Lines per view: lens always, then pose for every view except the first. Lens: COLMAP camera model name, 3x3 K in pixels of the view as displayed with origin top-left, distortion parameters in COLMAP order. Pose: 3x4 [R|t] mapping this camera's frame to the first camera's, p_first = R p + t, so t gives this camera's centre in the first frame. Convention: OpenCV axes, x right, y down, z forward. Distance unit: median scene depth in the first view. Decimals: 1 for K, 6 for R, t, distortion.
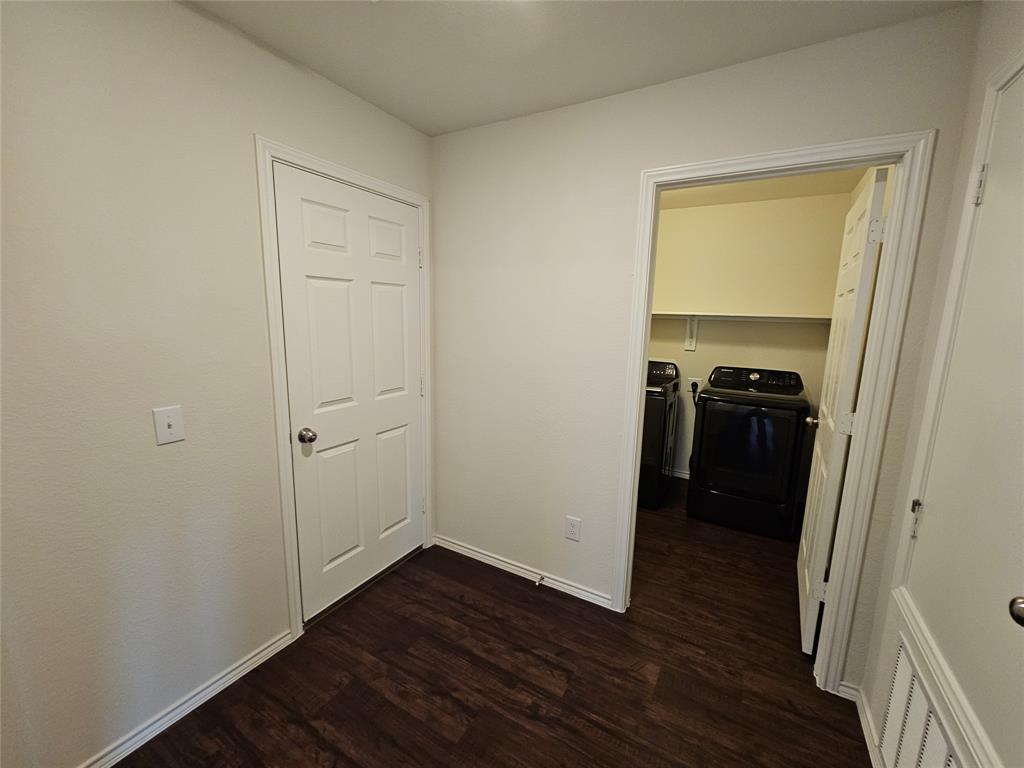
lens RADIAL K [[418.4, 0, 516.2], [0, 418.4, 389.8], [0, 0, 1]] dist [-0.000292, 0.000073]
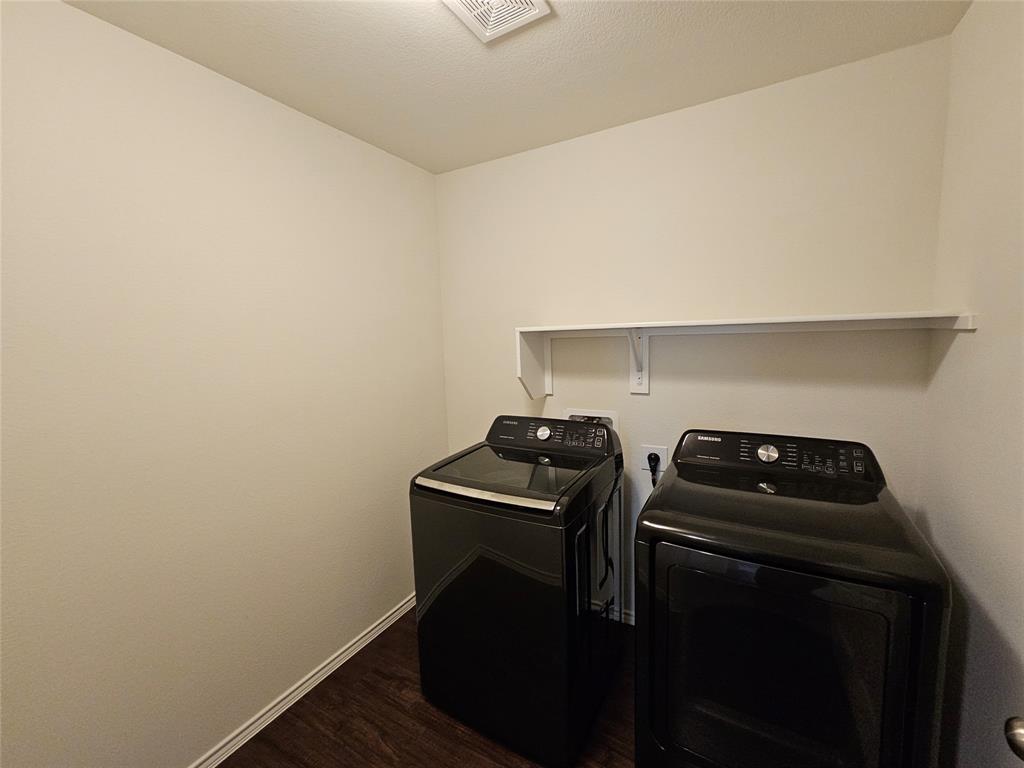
lens RADIAL K [[418.4, 0, 518.7], [0, 418.4, 384.9], [0, 0, 1]] dist [-0.000292, 0.000073]
pose [[0.998689, -0.051021, 0.004248, 0.280379], [0.051192, 0.996359, -0.068184, -0.083024], [-0.000754, 0.068312, 0.997664, 0.504770]]
